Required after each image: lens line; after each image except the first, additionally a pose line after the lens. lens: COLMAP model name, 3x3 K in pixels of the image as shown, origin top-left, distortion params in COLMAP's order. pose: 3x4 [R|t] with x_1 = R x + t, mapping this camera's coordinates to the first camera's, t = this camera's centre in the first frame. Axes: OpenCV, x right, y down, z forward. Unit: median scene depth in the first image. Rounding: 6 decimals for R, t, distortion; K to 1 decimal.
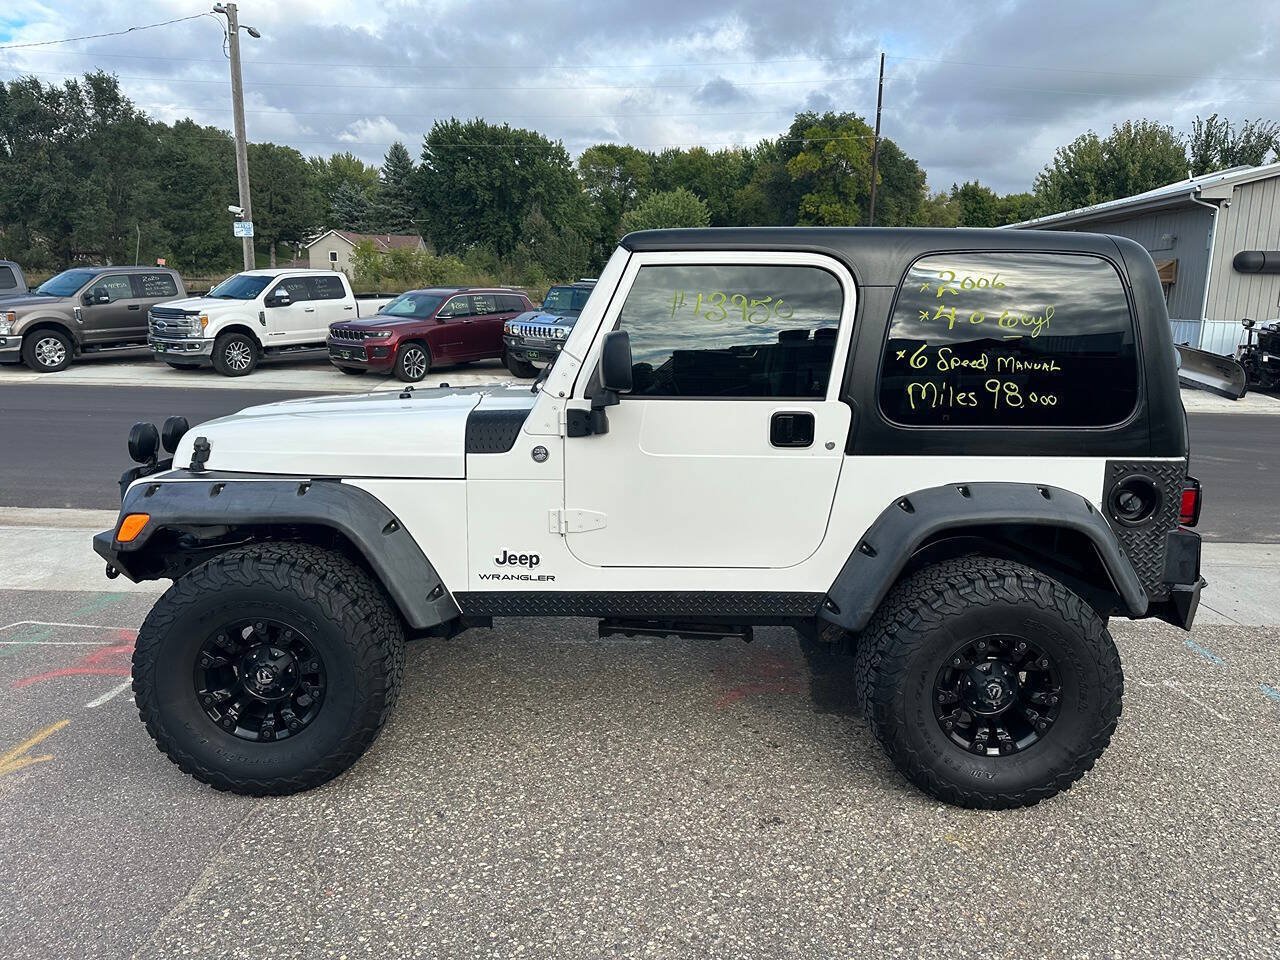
lens RADIAL K [[899.1, 0, 644.4], [0, 899.1, 471.9], [0, 0, 1]] dist [0.093271, -0.116172]
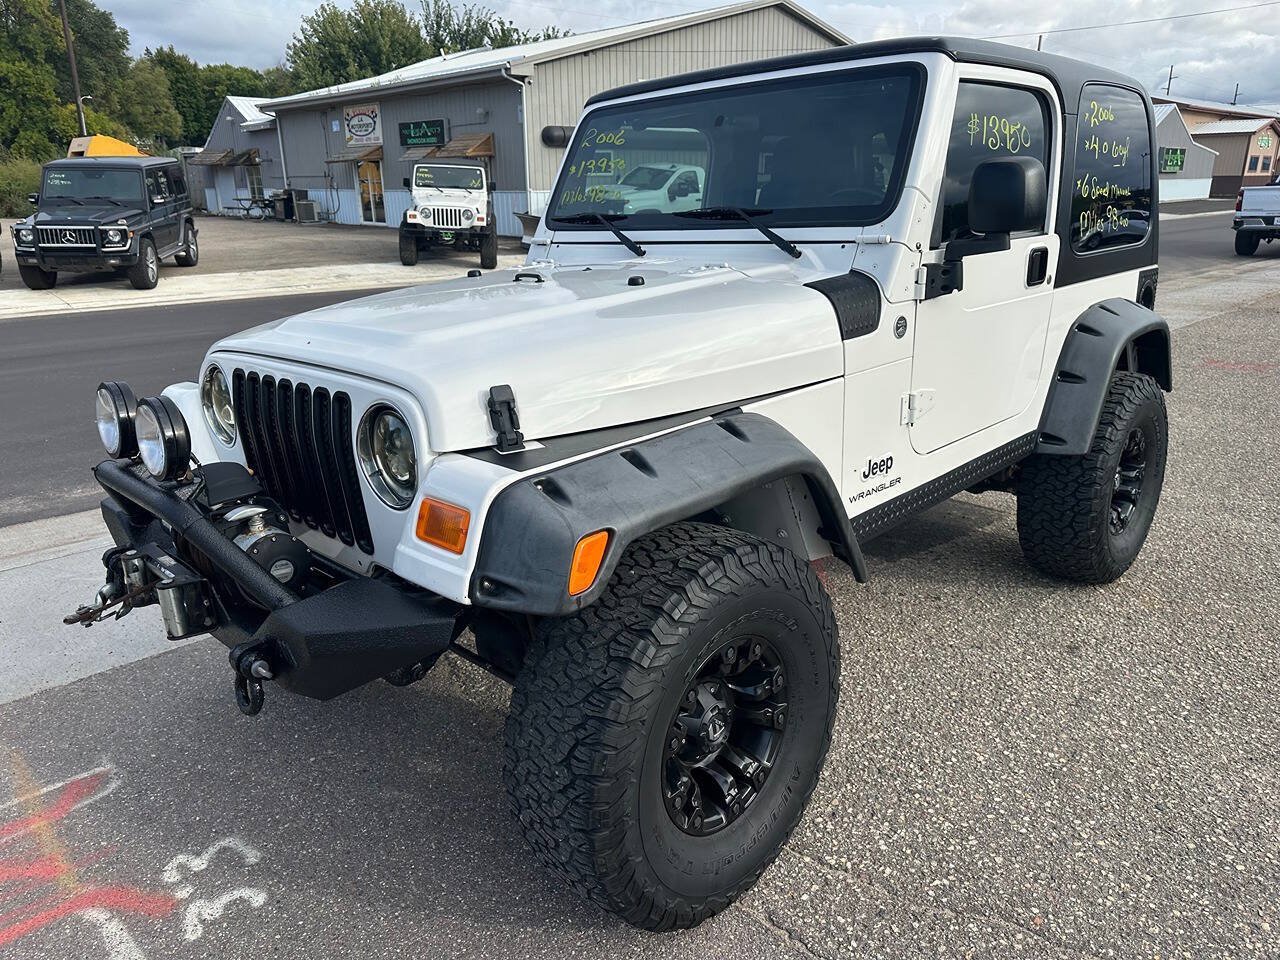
lens RADIAL K [[907.7, 0, 628.1], [0, 907.7, 483.0], [0, 0, 1]] dist [0.019604, -0.021512]
pose [[0.711387, -0.243594, 0.659235, -0.818403], [0.153839, 0.969236, 0.192133, -0.075353], [-0.685756, -0.035265, 0.726976, 0.568160]]
